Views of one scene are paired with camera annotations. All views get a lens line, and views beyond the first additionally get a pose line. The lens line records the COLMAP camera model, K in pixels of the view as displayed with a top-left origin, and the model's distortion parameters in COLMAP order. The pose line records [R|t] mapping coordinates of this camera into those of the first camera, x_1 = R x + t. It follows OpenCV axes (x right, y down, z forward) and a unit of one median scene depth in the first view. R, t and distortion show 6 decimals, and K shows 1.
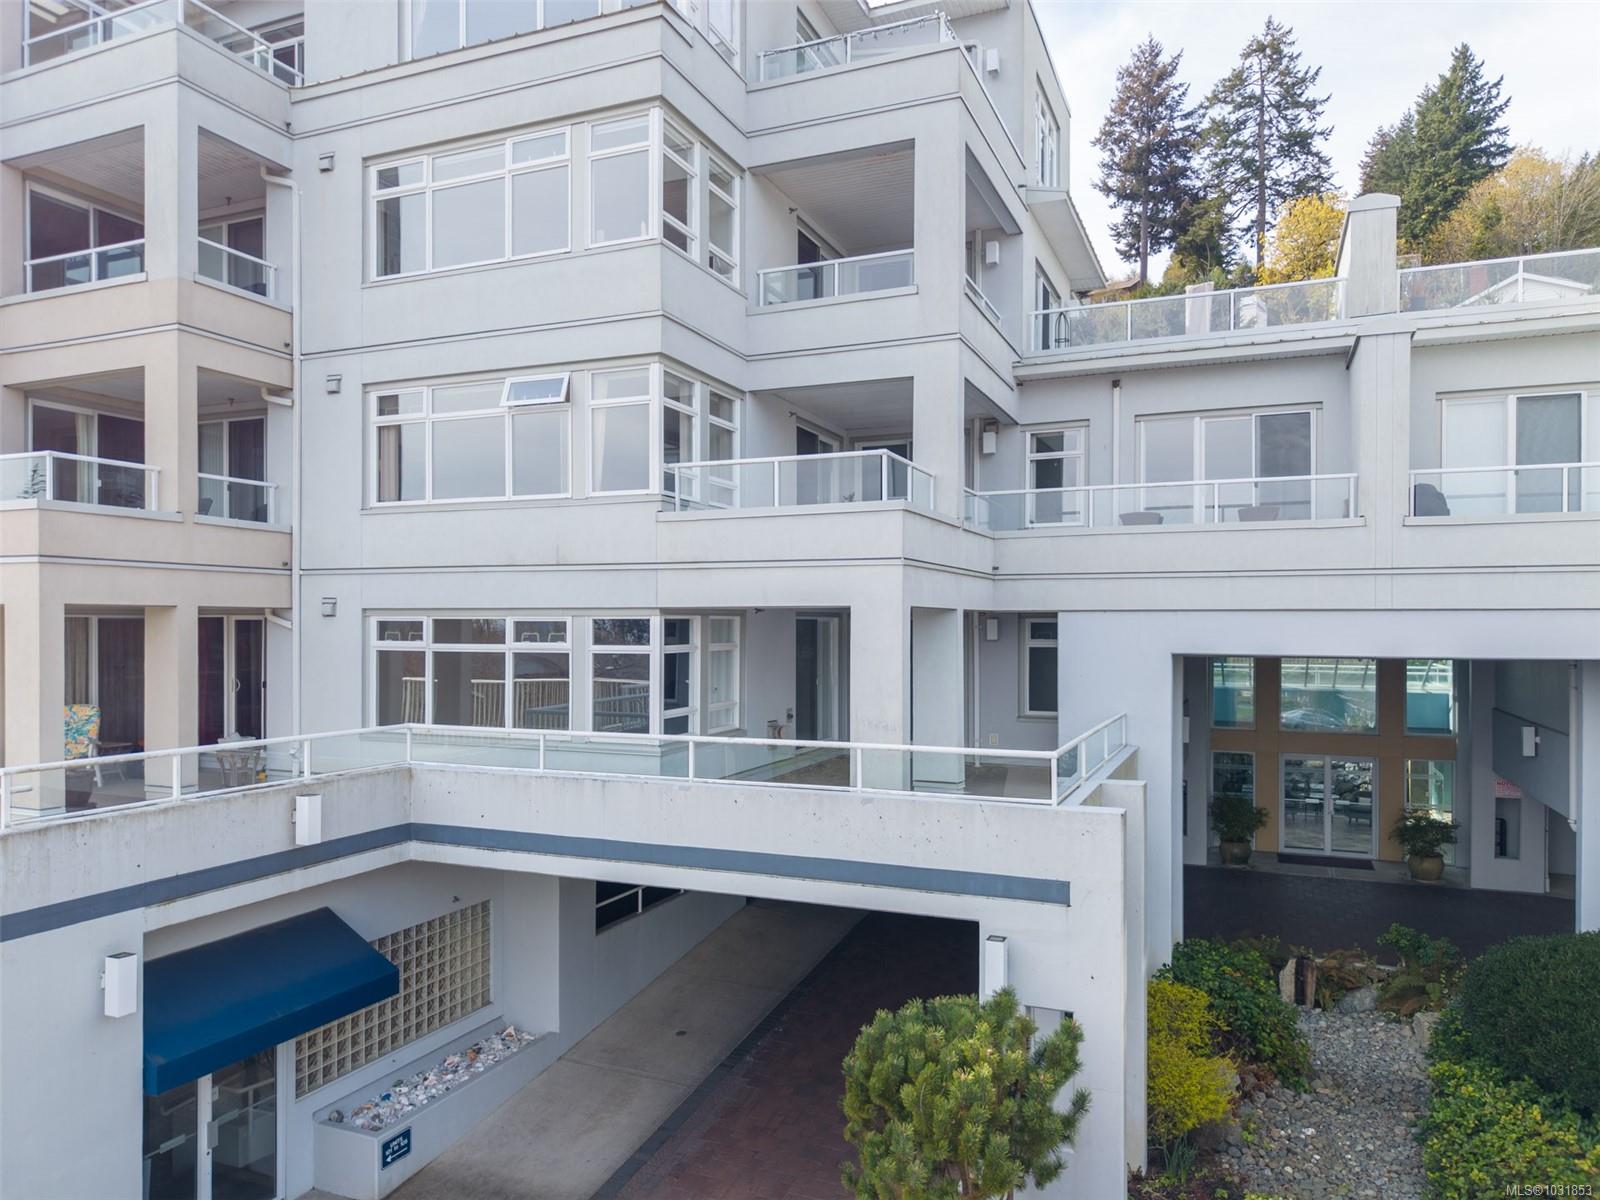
lens RADIAL K [[1098.8, 0, 800.0], [0, 1098.8, 600.0], [0, 0, 1]] dist [0.061460, -0.096118]
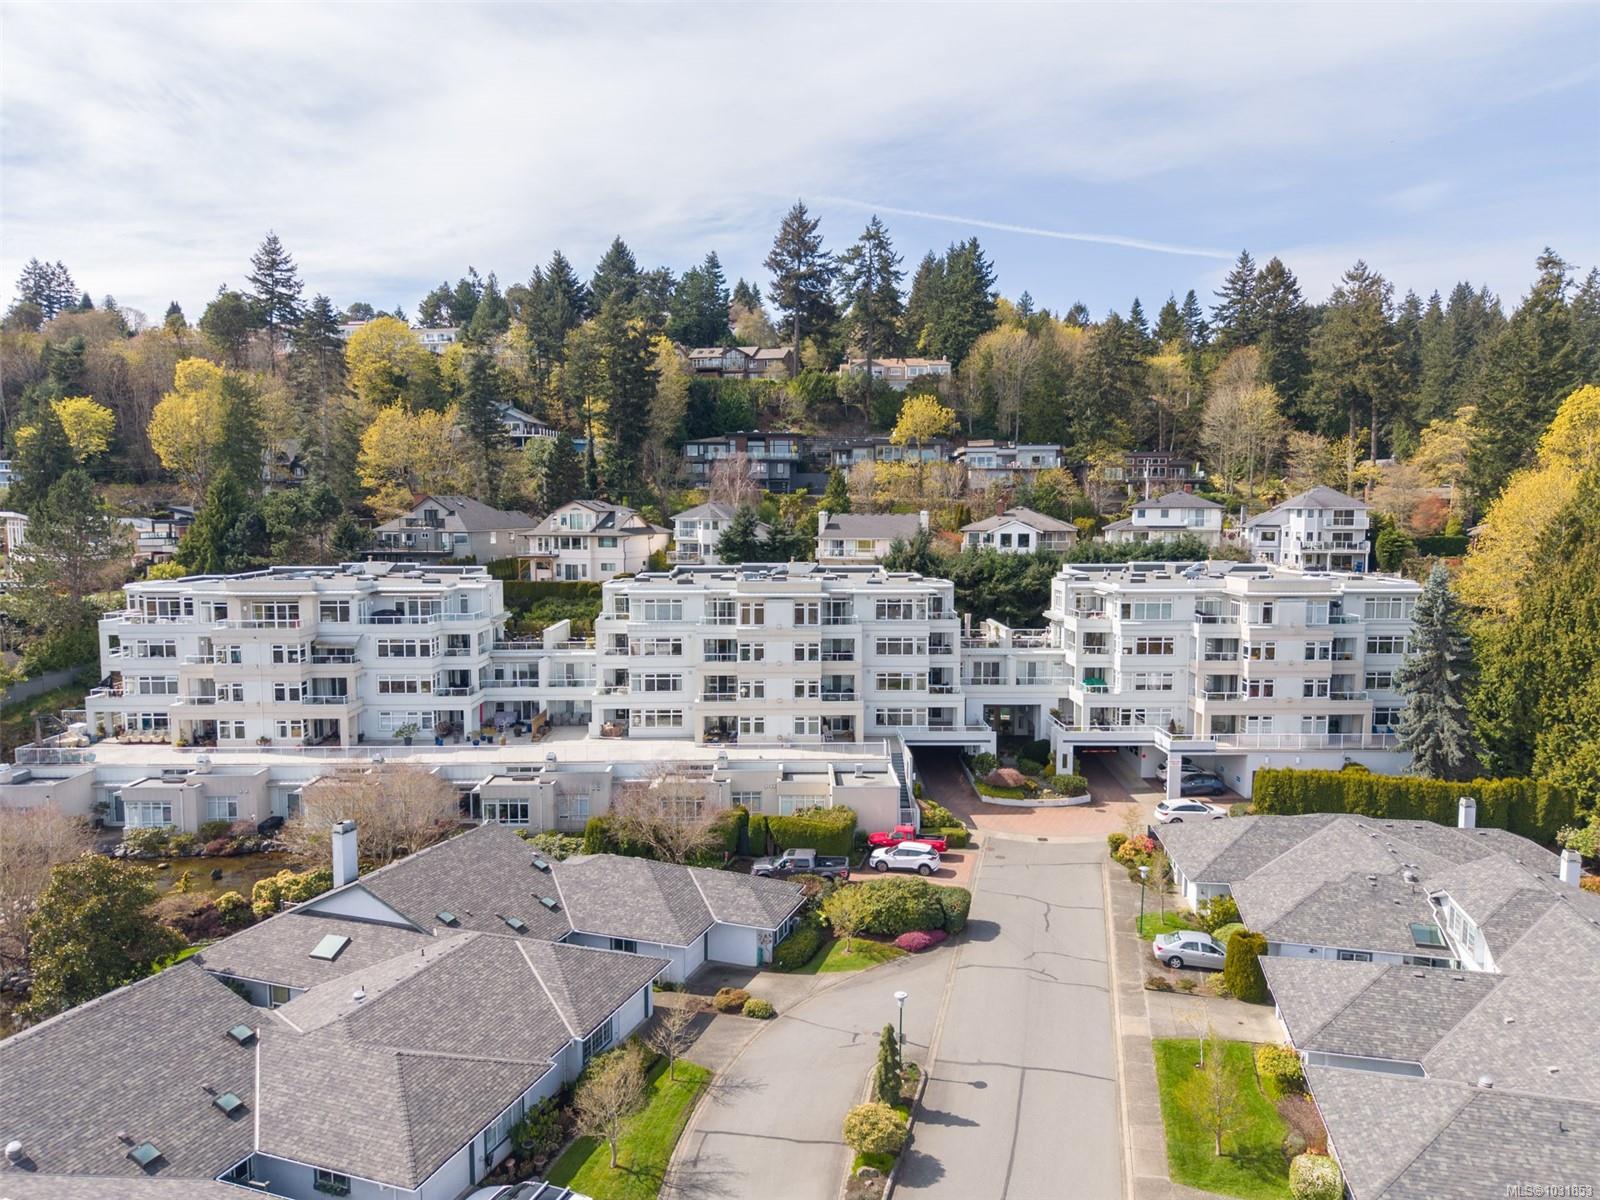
lens RADIAL K [[1099.6, 0, 800.0], [0, 1099.6, 600.0], [0, 0, 1]] dist [0.007133, -0.001644]
pose [[0.911633, -0.038874, 0.409164, -0.369548], [-0.007820, 0.993696, 0.111833, -0.144409], [-0.410932, -0.105150, 0.905582, -0.492308]]
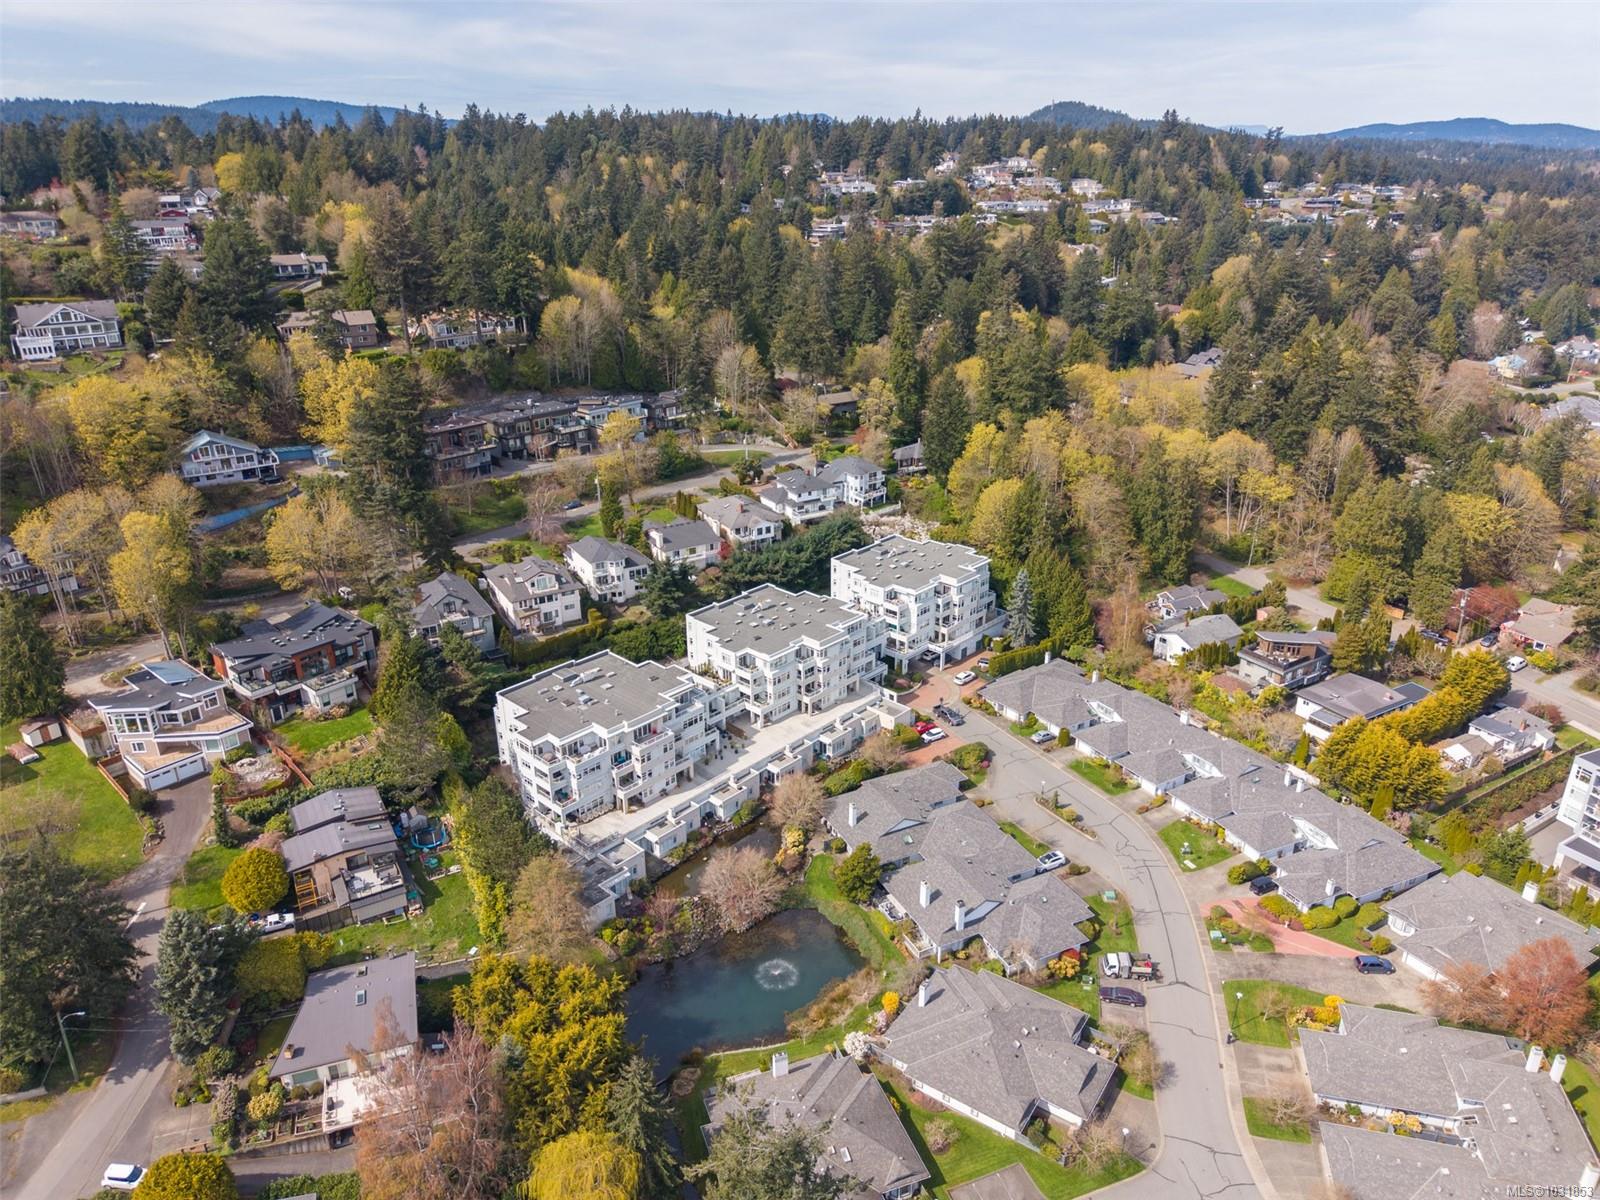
lens RADIAL K [[1098.8, 0, 800.0], [0, 1098.8, 600.0], [0, 0, 1]] dist [0.061460, -0.096118]
pose [[0.328001, -0.376446, 0.866432, -1.391944], [-0.028275, 0.912849, 0.407317, -0.731347], [-0.944254, -0.158099, 0.288771, -0.258979]]
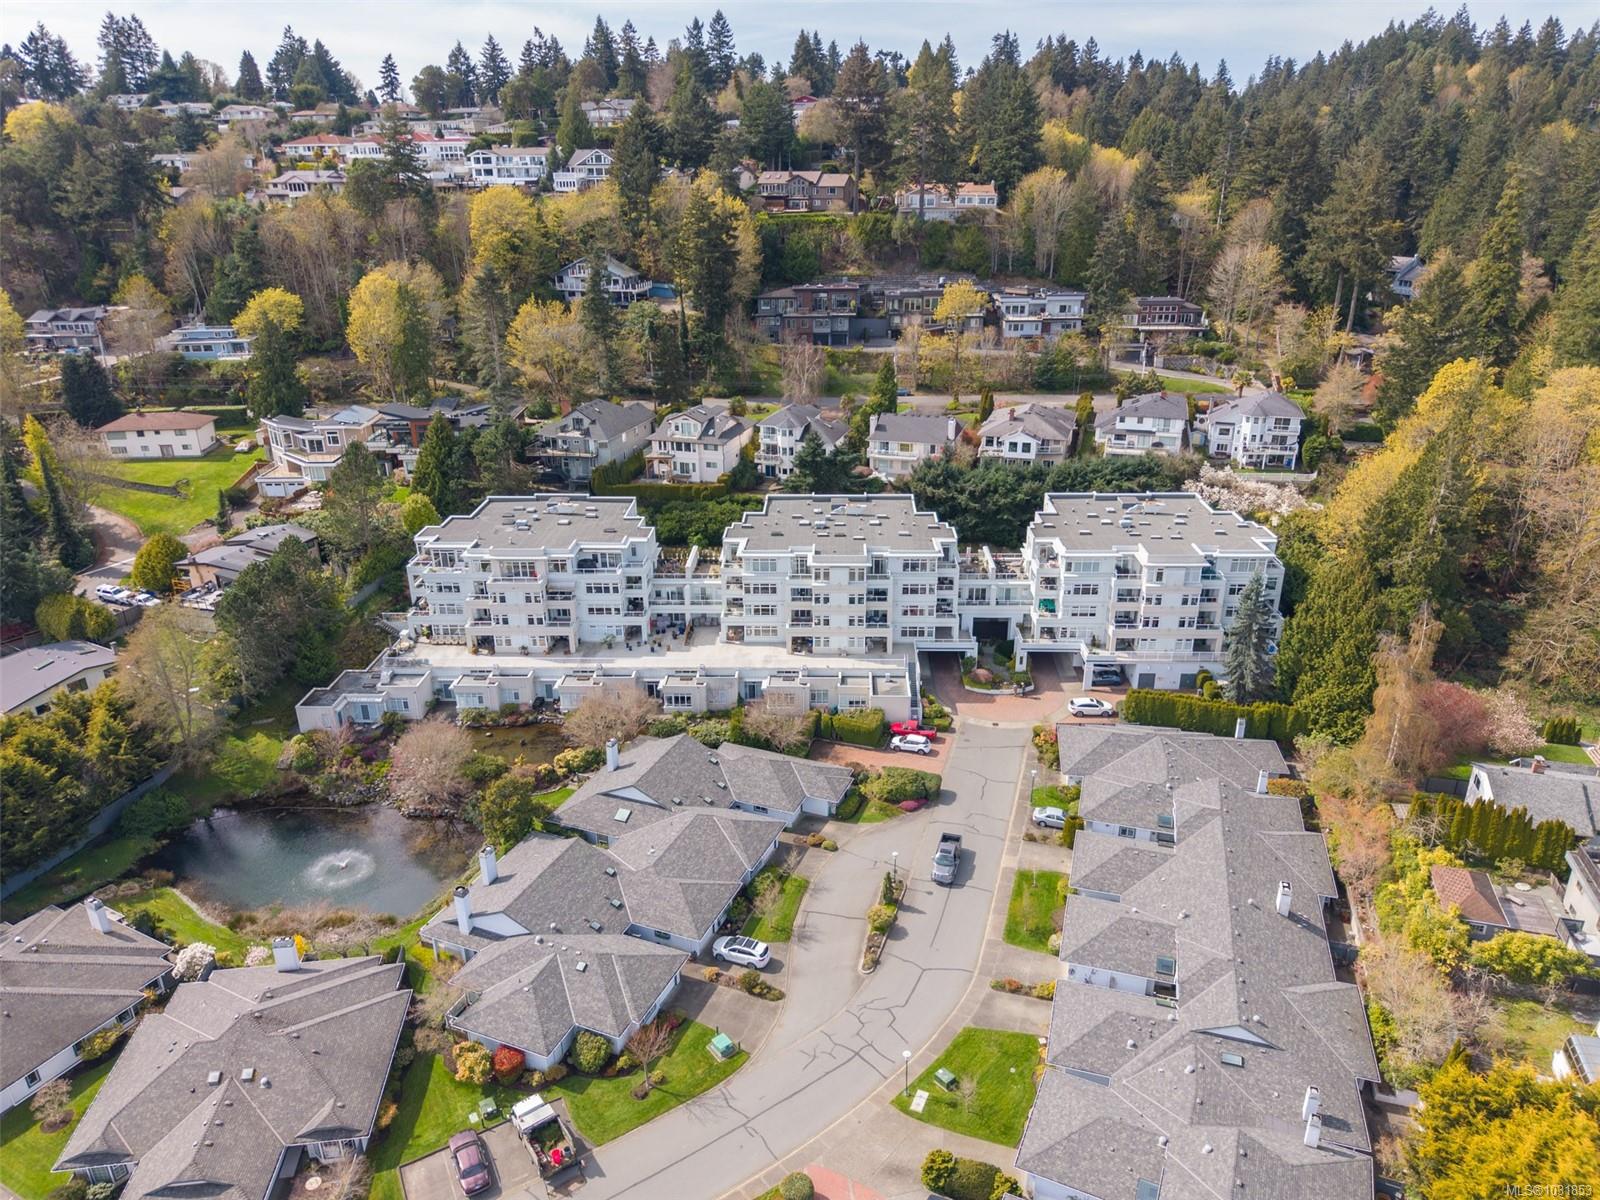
lens RADIAL K [[1105.0, 0, 790.8], [0, 1105.0, 623.3], [0, 0, 1]] dist [0.035380, -0.026169]
pose [[0.933921, -0.155748, 0.321767, -0.497337], [0.006193, 0.907014, 0.421055, -0.463733], [-0.357426, -0.391240, 0.848044, -0.776560]]
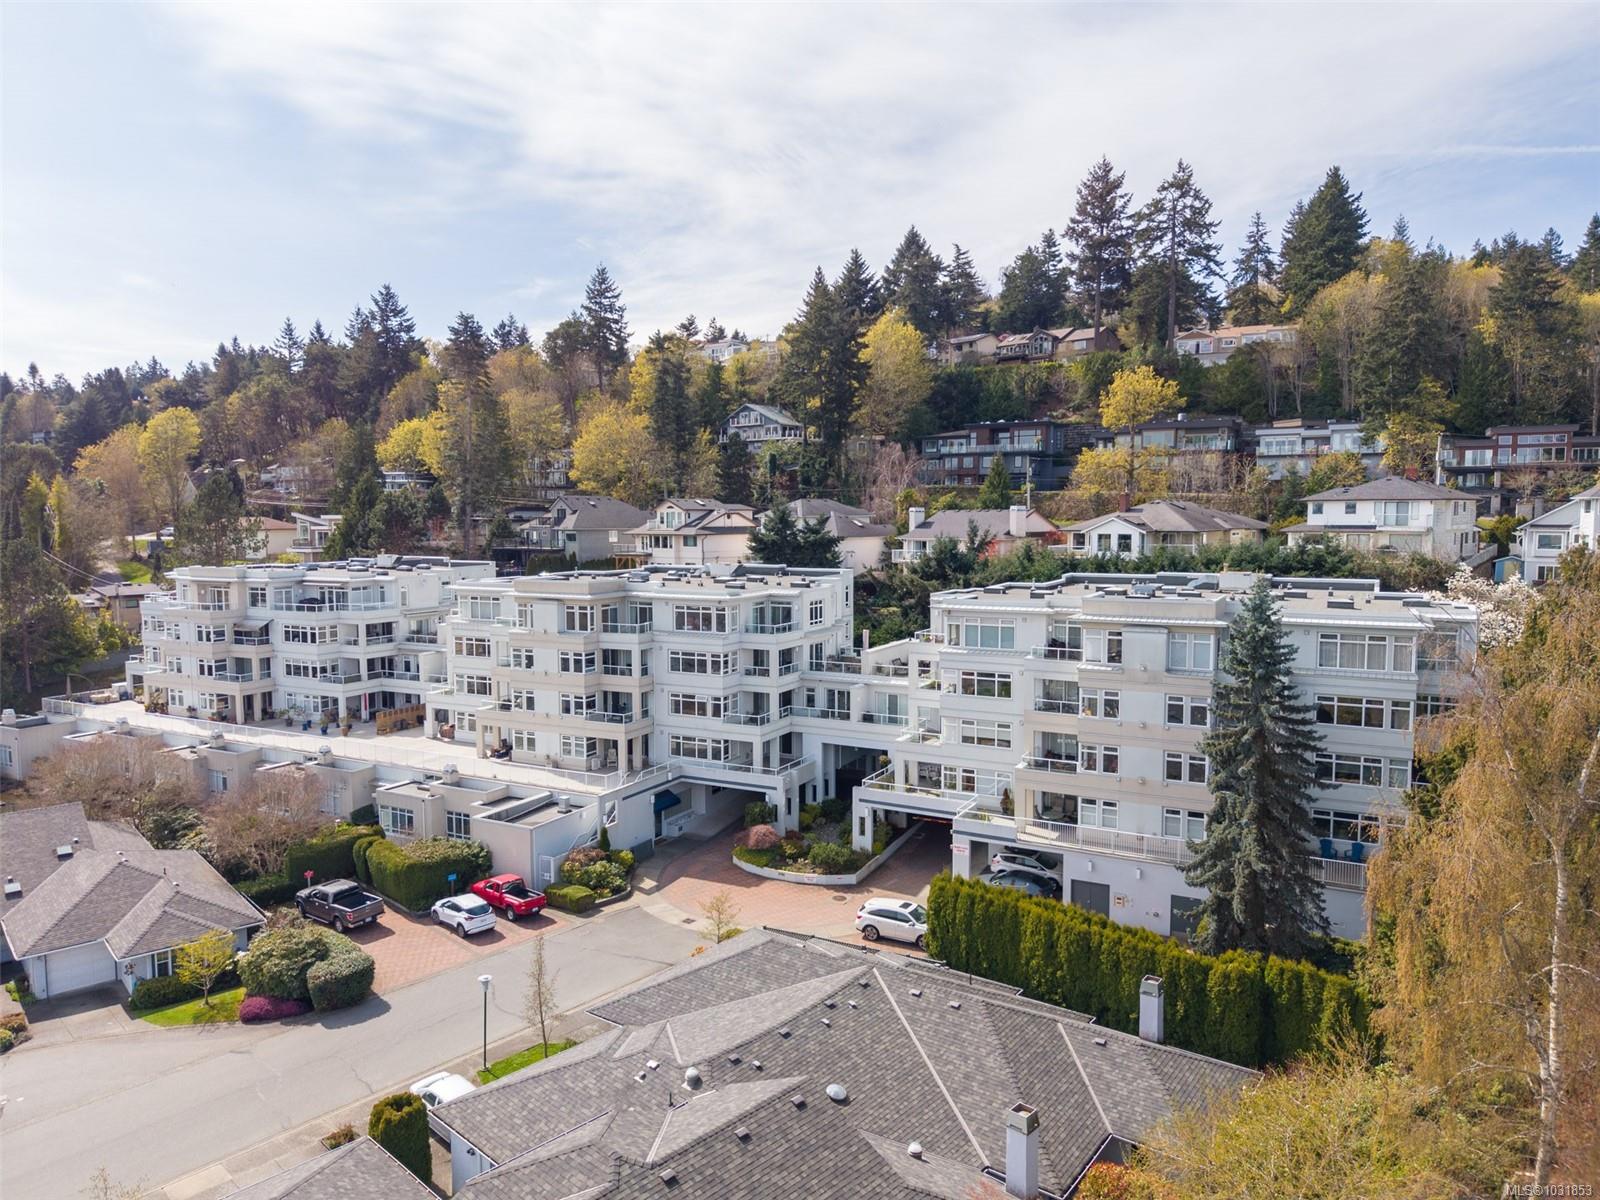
lens RADIAL K [[1098.8, 0, 800.0], [0, 1098.8, 600.0], [0, 0, 1]] dist [0.061460, -0.096118]
pose [[0.995777, 0.000453, -0.091804, 0.080427], [0.009245, 0.994410, 0.105184, -0.131938], [0.091339, -0.105589, 0.990206, -0.459553]]
